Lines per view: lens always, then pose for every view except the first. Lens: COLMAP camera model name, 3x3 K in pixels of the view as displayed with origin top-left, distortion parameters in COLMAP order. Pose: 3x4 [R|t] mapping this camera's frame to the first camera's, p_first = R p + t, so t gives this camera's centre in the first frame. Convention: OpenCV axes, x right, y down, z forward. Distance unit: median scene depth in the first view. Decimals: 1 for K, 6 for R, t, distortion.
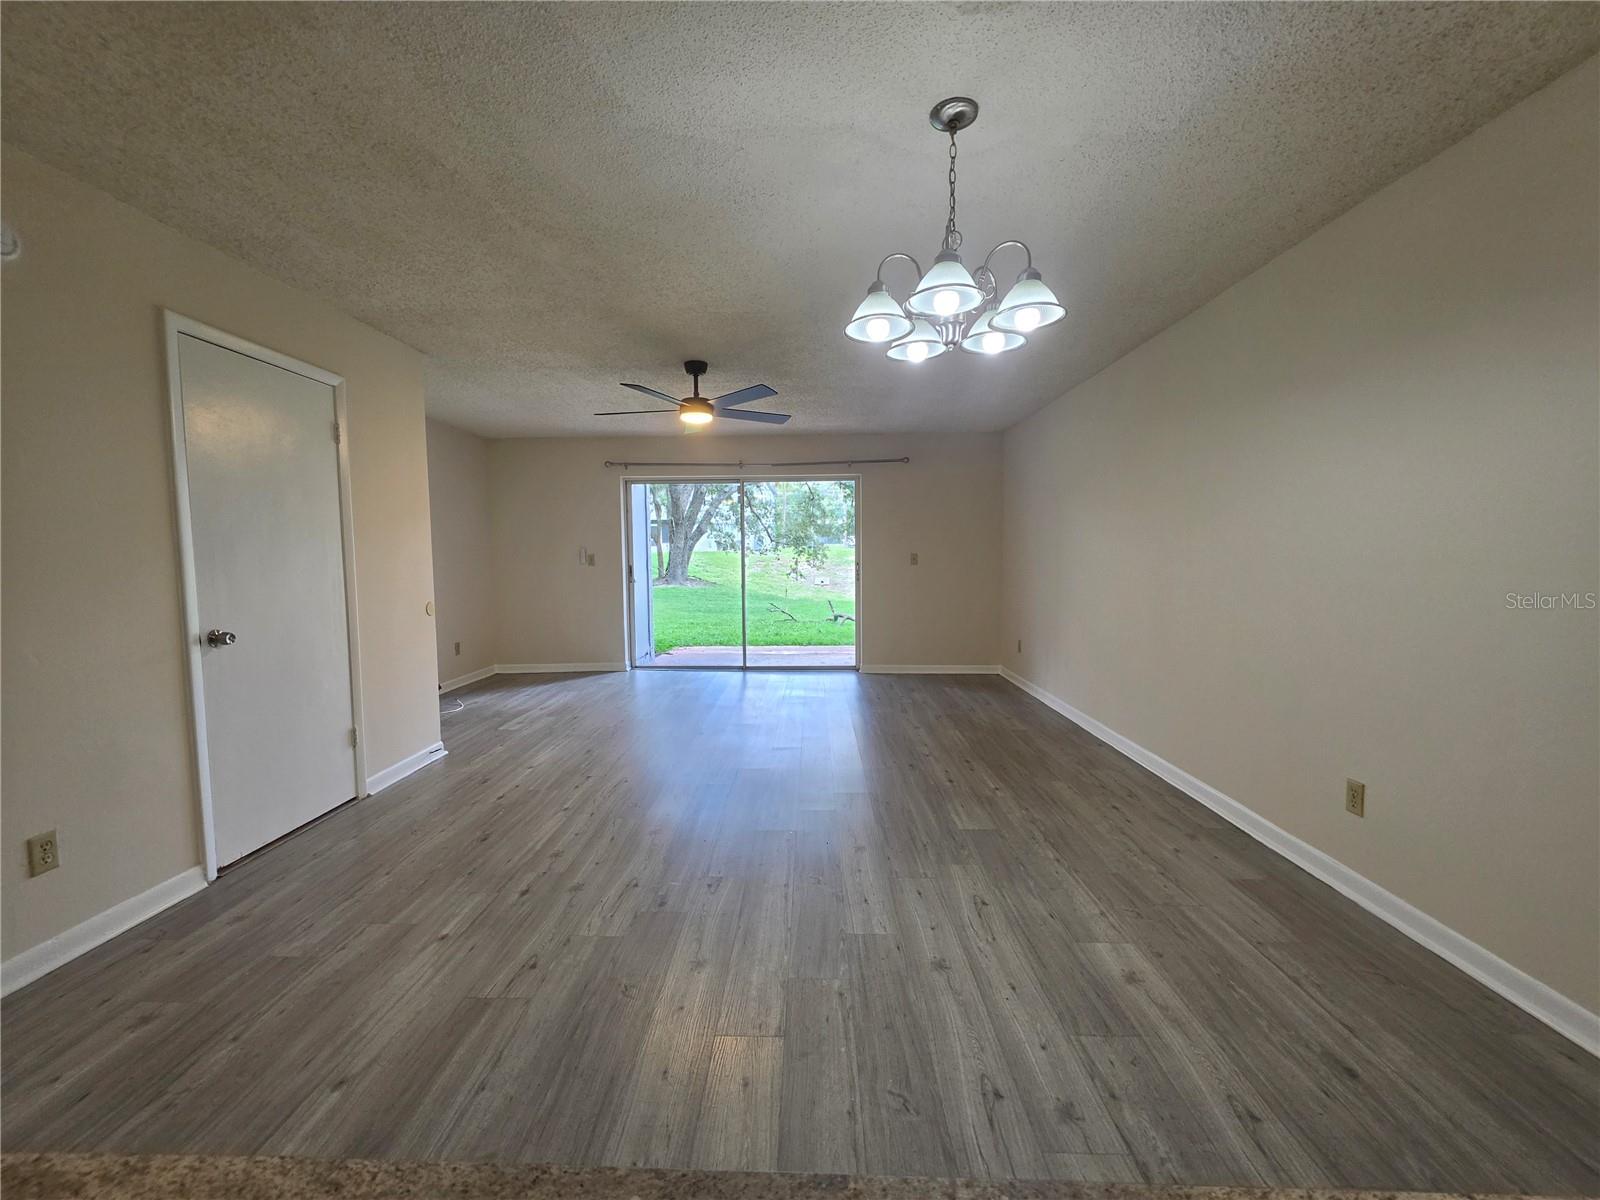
lens RADIAL K [[647.6, 0, 779.7], [0, 647.6, 600.5], [0, 0, 1]] dist [-0.001153, -0.000194]
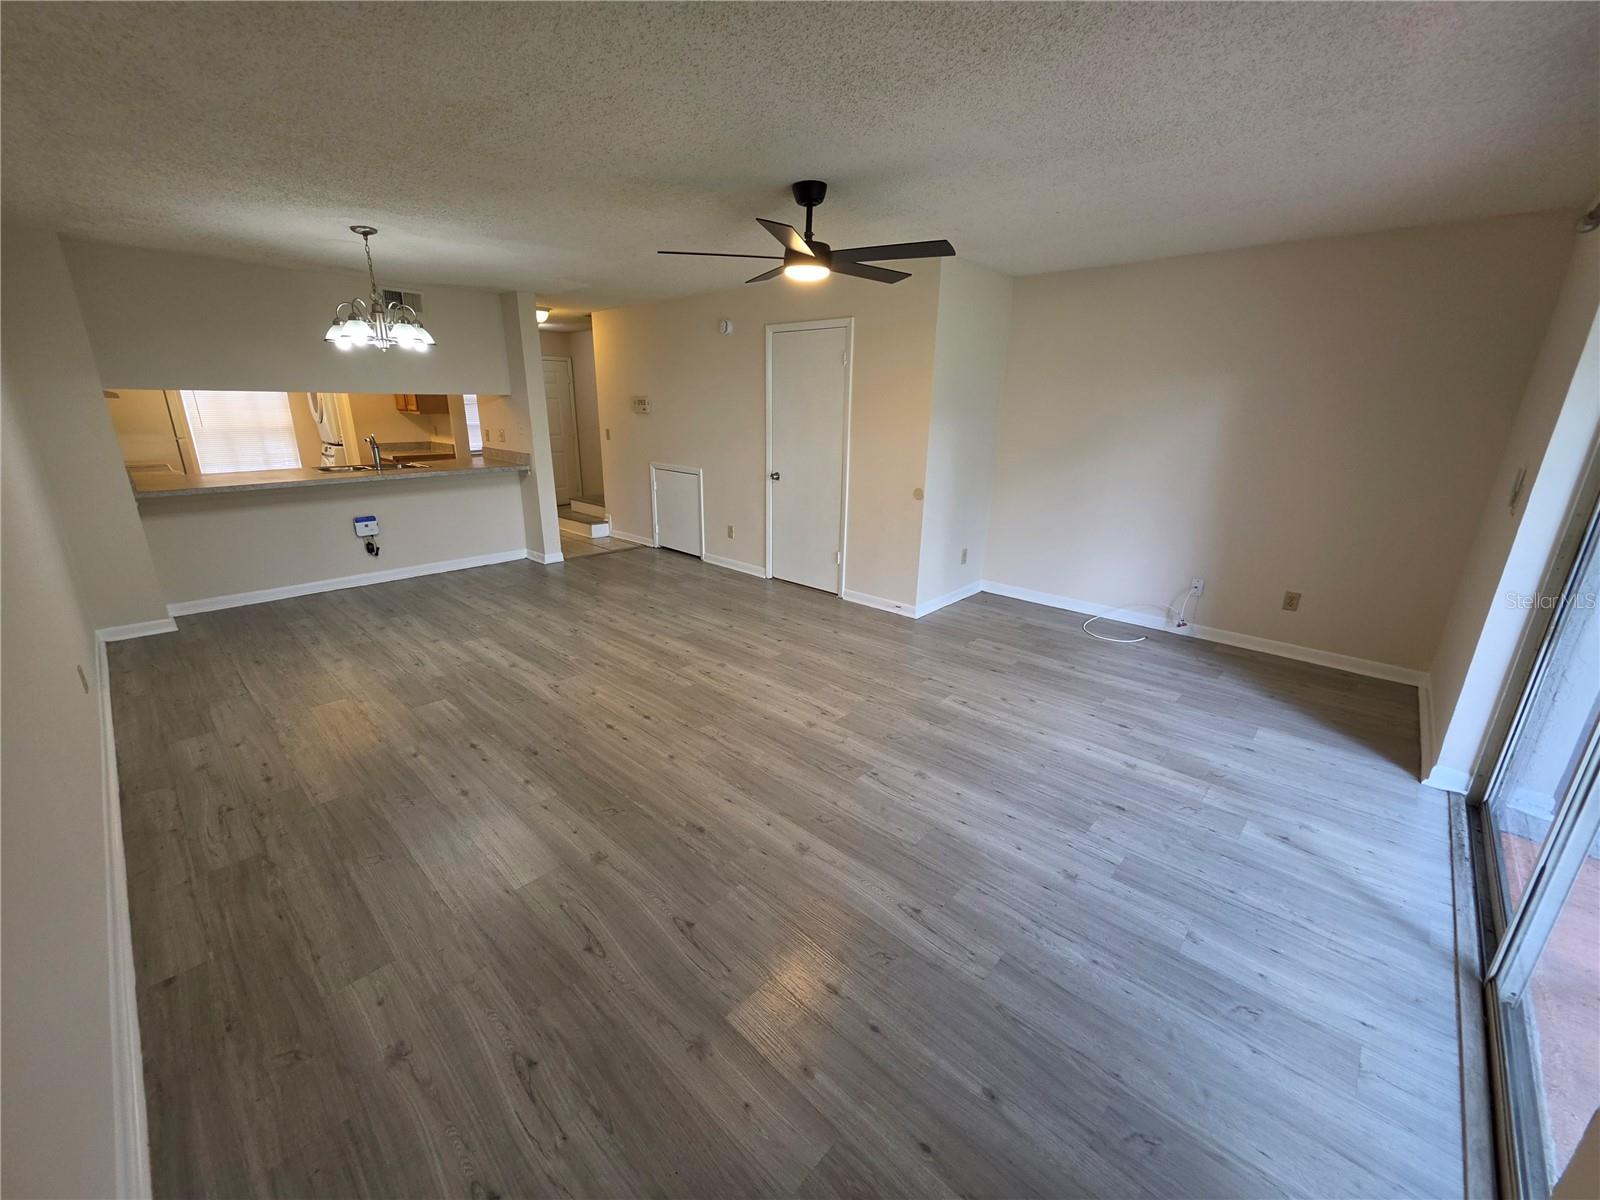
lens RADIAL K [[647.6, 0, 790.8], [0, 647.6, 600.2], [0, 0, 1]] dist [-0.001153, -0.000194]
pose [[-0.654242, 0.225848, -0.721776, 0.624115], [-0.058955, 0.936235, 0.346393, -0.248214], [0.753984, 0.269177, -0.599209, 1.965874]]
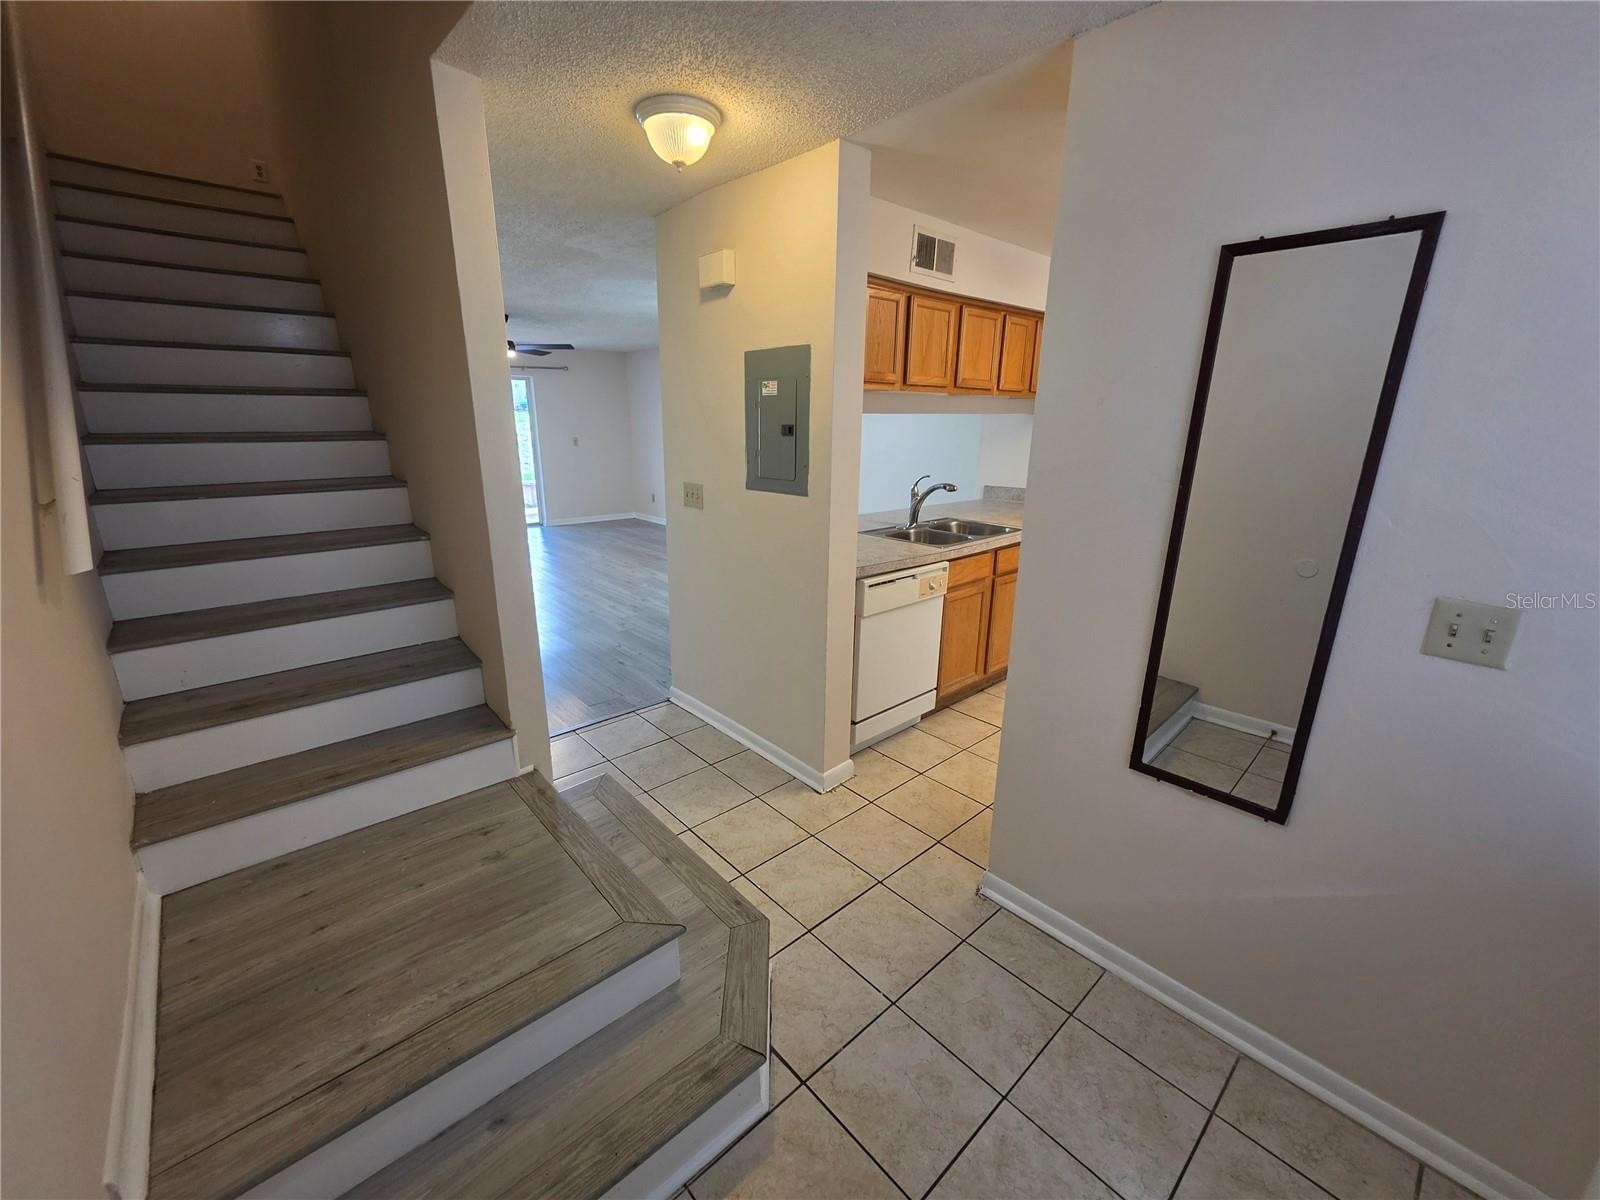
lens RADIAL K [[647.6, 0, 786.5], [0, 647.6, 600.2], [0, 0, 1]] dist [-0.001153, -0.000194]
pose [[0.714705, -0.176831, 0.676703, -1.007417], [0.035962, 0.975523, 0.216936, -0.034407], [-0.698501, -0.130710, 0.703571, -0.760638]]
